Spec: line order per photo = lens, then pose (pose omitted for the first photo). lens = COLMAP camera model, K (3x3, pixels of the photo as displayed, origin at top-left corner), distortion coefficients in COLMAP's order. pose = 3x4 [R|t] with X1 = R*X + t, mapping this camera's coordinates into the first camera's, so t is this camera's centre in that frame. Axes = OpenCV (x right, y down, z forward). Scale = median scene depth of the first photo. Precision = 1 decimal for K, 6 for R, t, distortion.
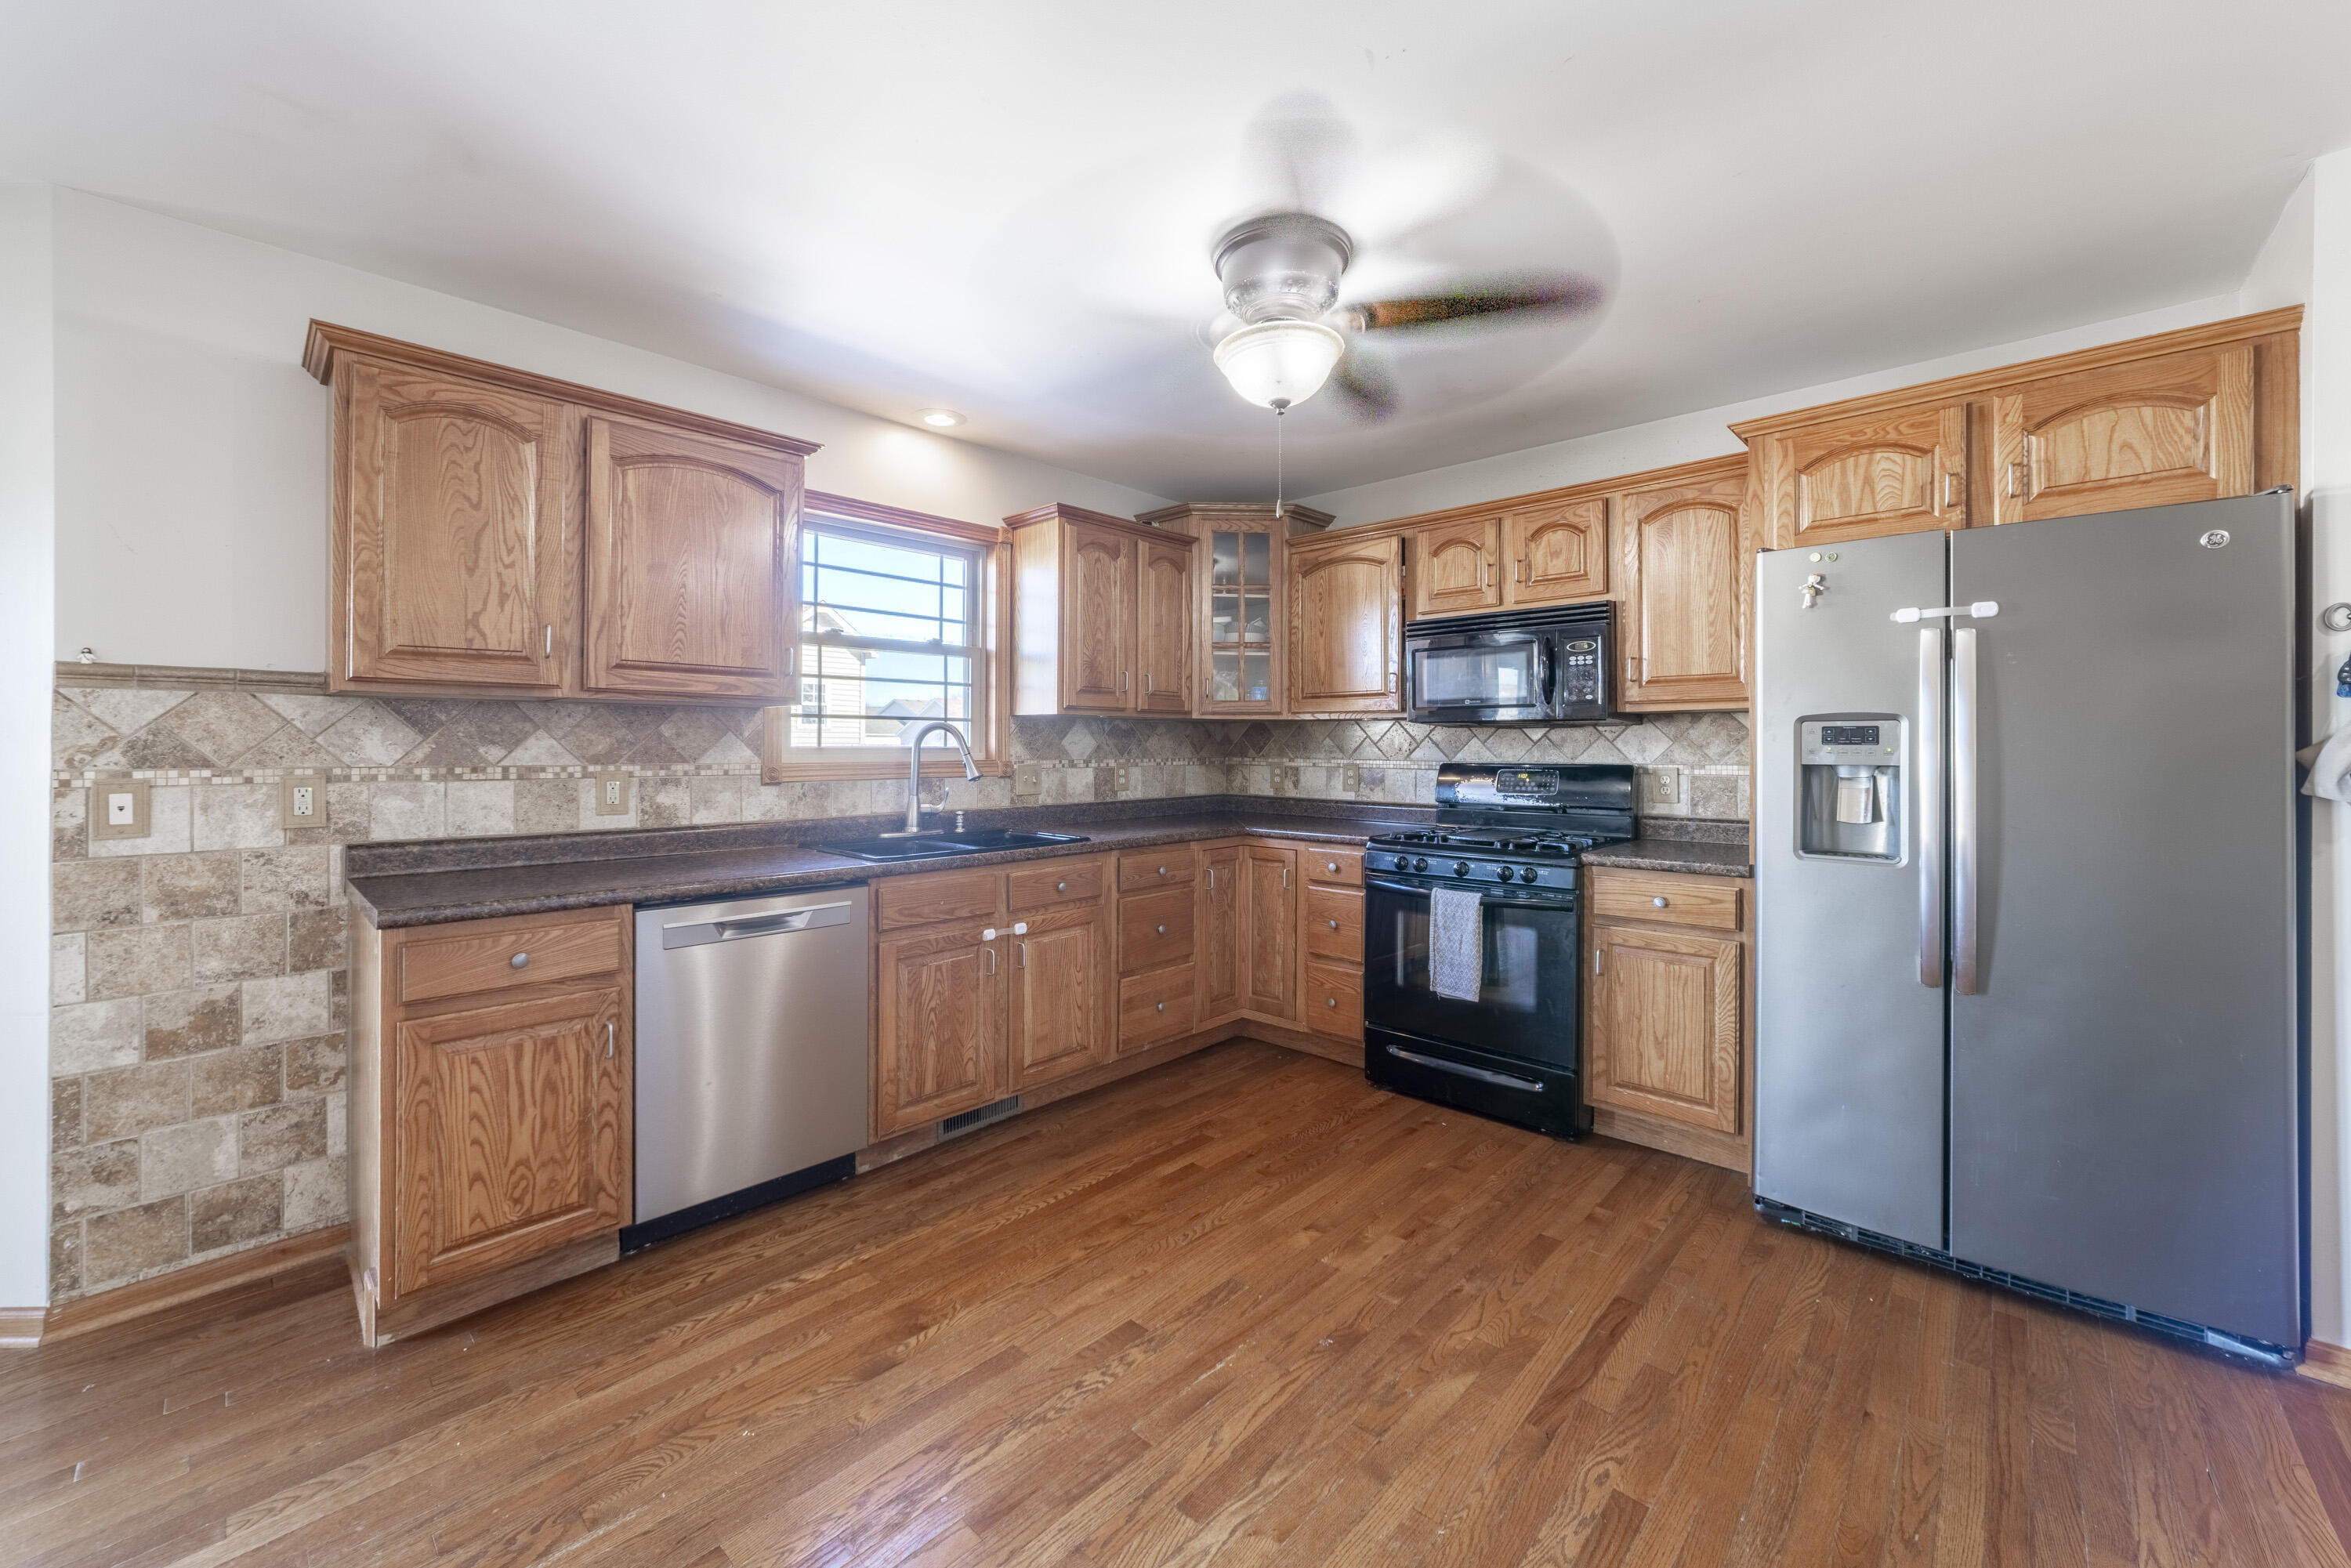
lens RADIAL K [[902.5, 0, 1168.7], [0, 902.5, 753.4], [0, 0, 1]] dist [0.002497, 0.002127]
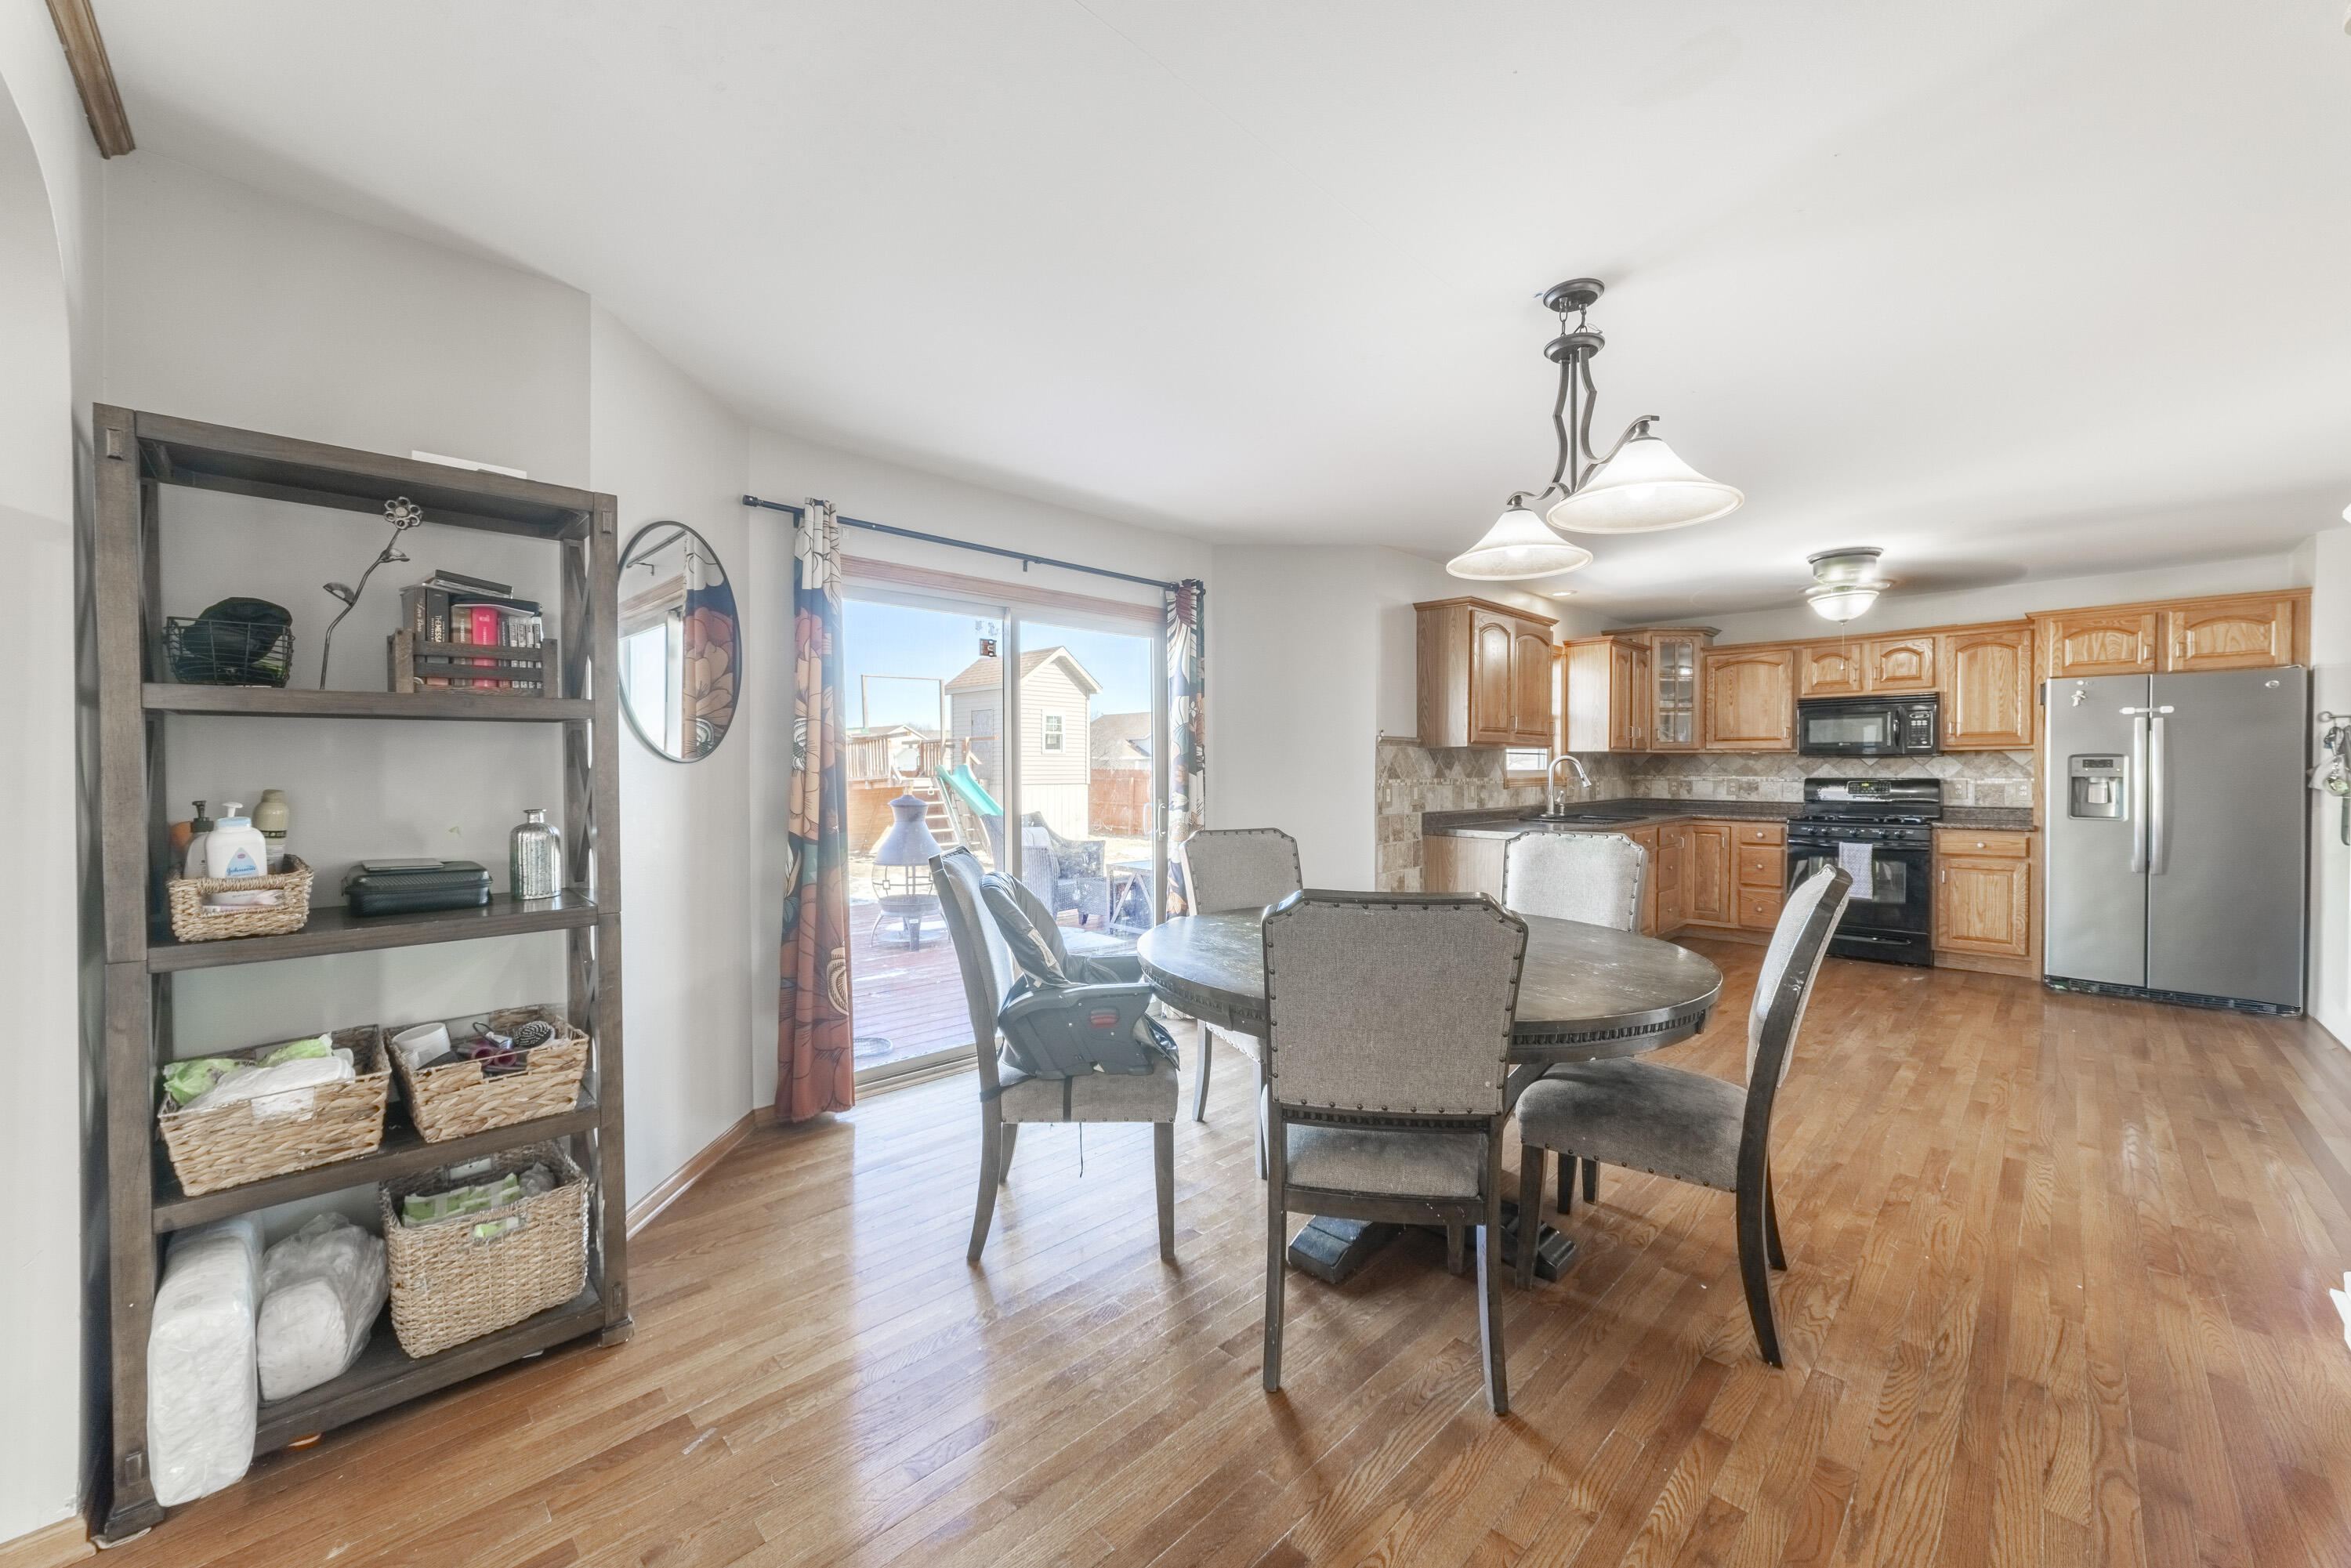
lens RADIAL K [[902.5, 0, 1151.5], [0, 902.5, 786.6], [0, 0, 1]] dist [0.002497, 0.002127]
pose [[0.998442, -0.001116, -0.055786, -0.920286], [0.002019, 0.999868, 0.016137, -0.003641], [0.055760, -0.016224, 0.998312, -0.865827]]
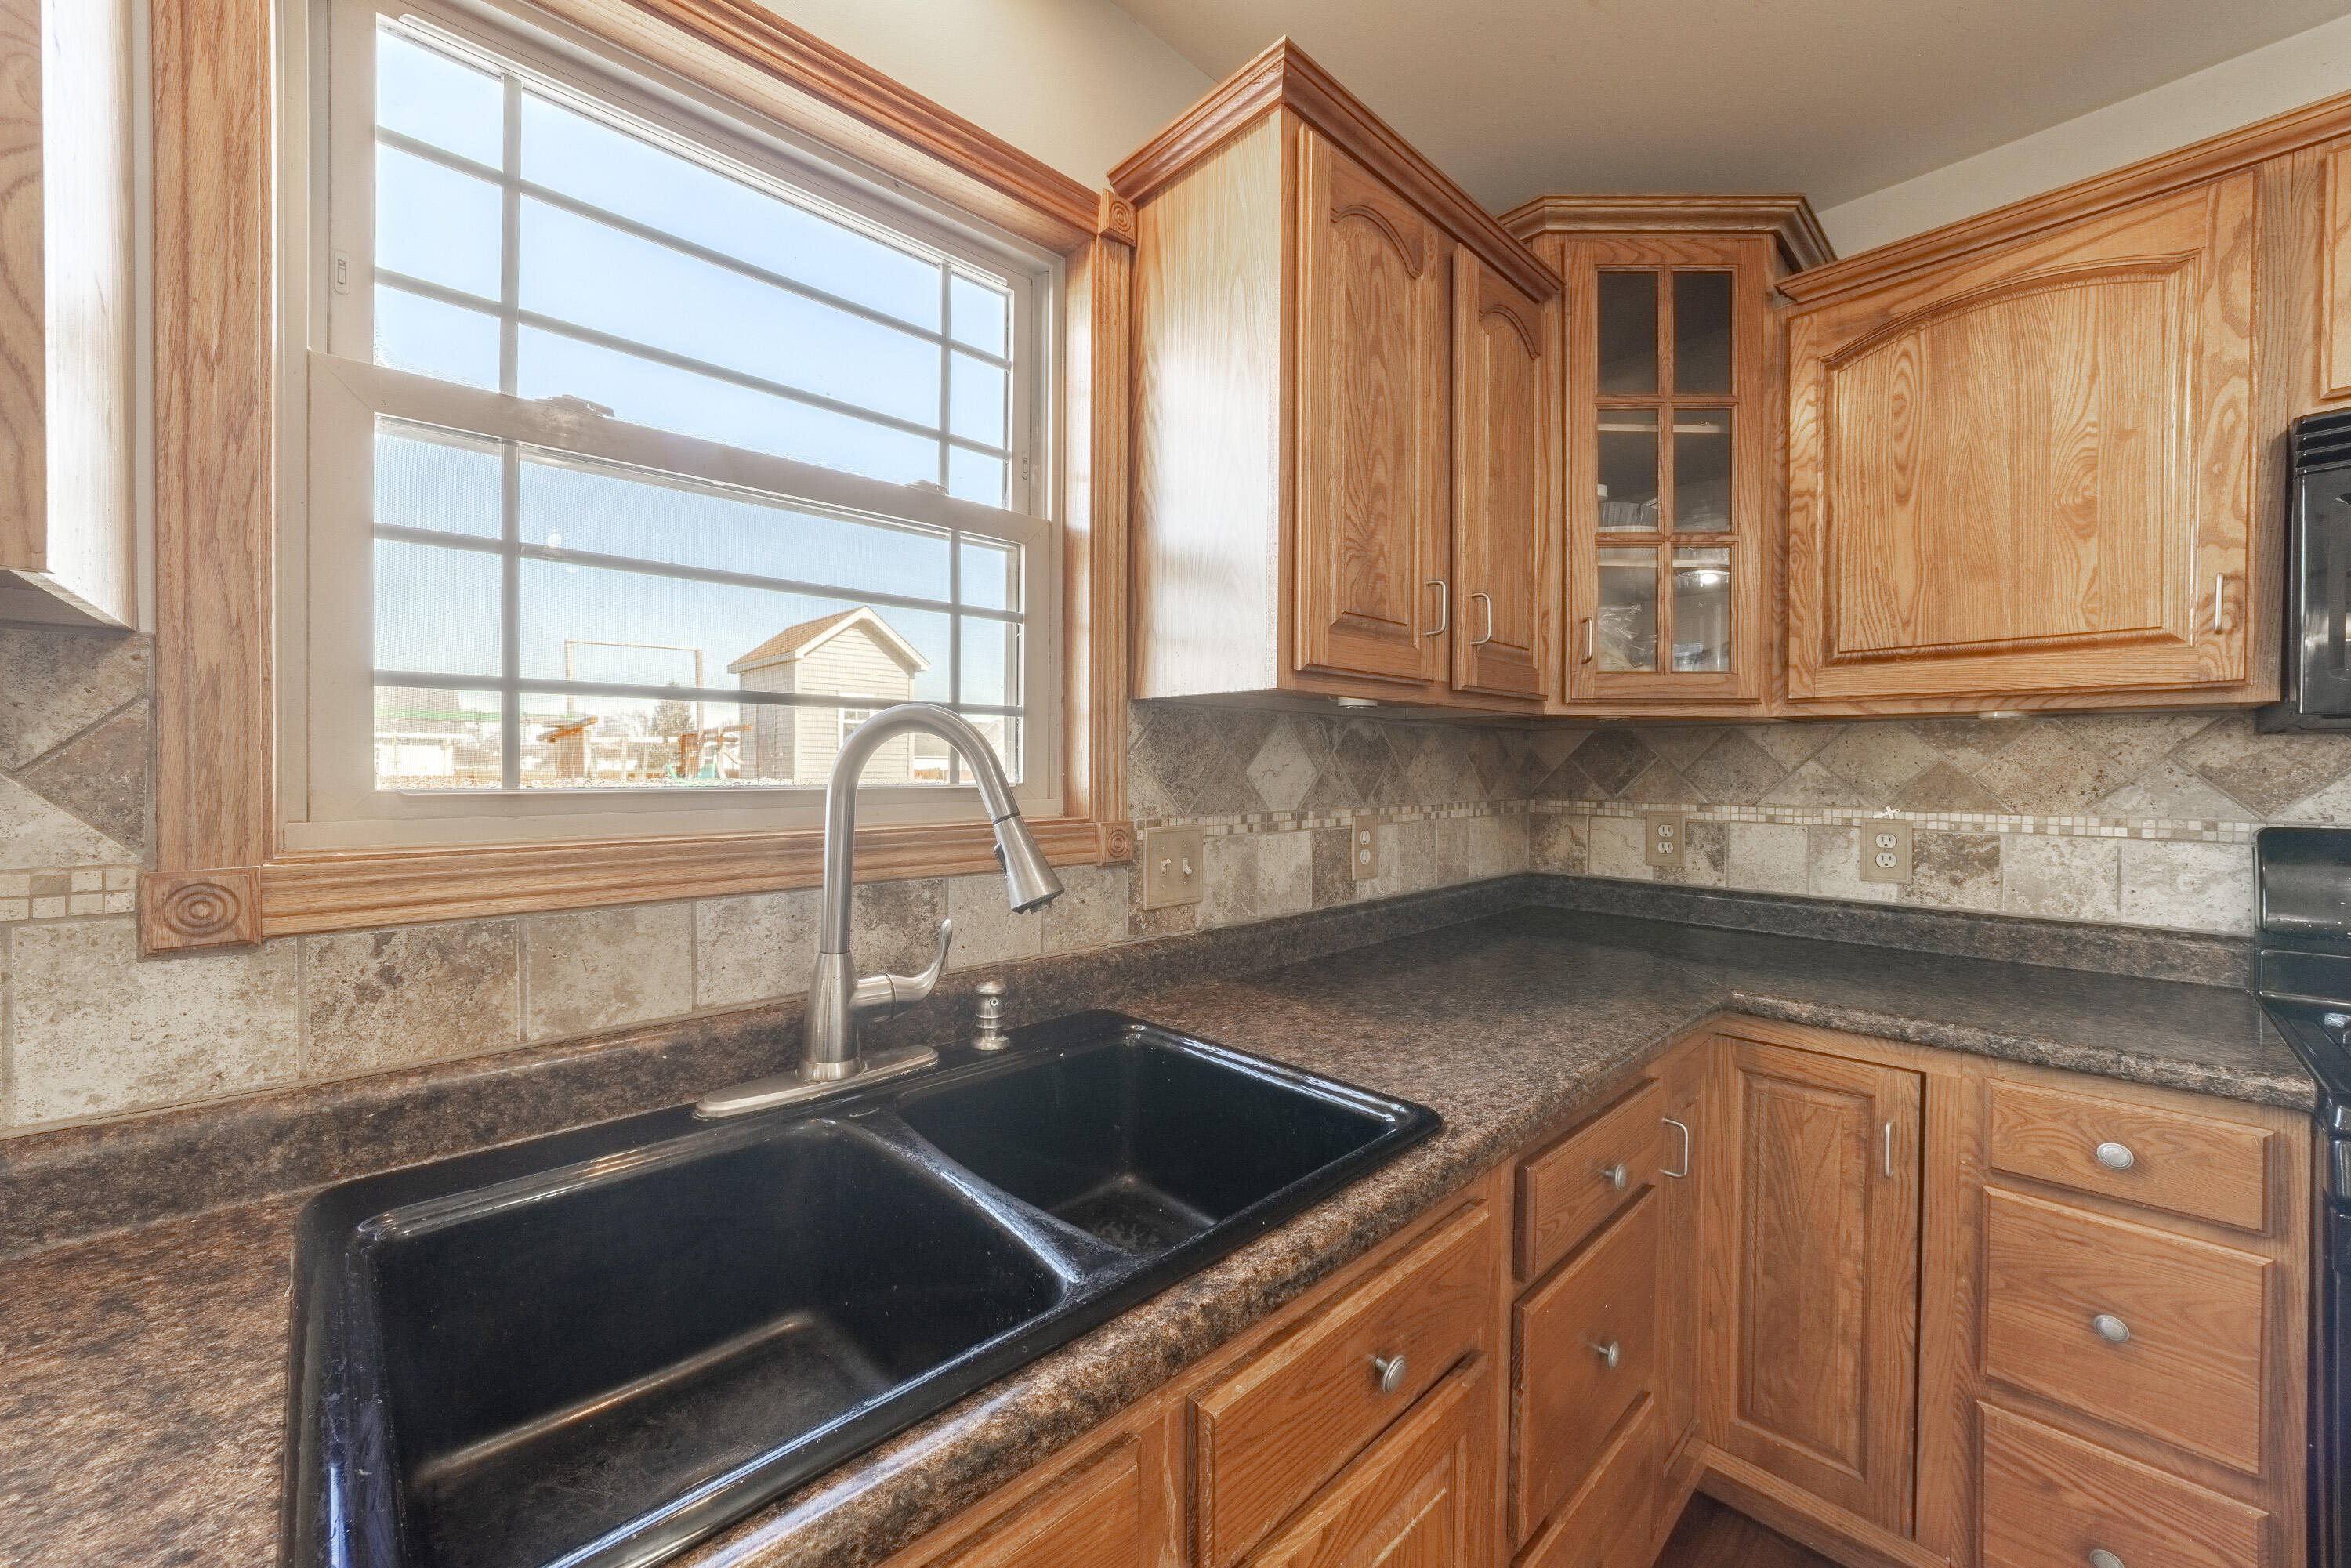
lens RADIAL K [[902.5, 0, 1167.8], [0, 902.5, 784.5], [0, 0, 1]] dist [0.002497, 0.002127]
pose [[0.997625, 0.002585, -0.068831, -0.134934], [-0.001918, 0.999951, 0.009743, -0.010672], [0.068853, -0.009587, 0.997581, 0.634652]]
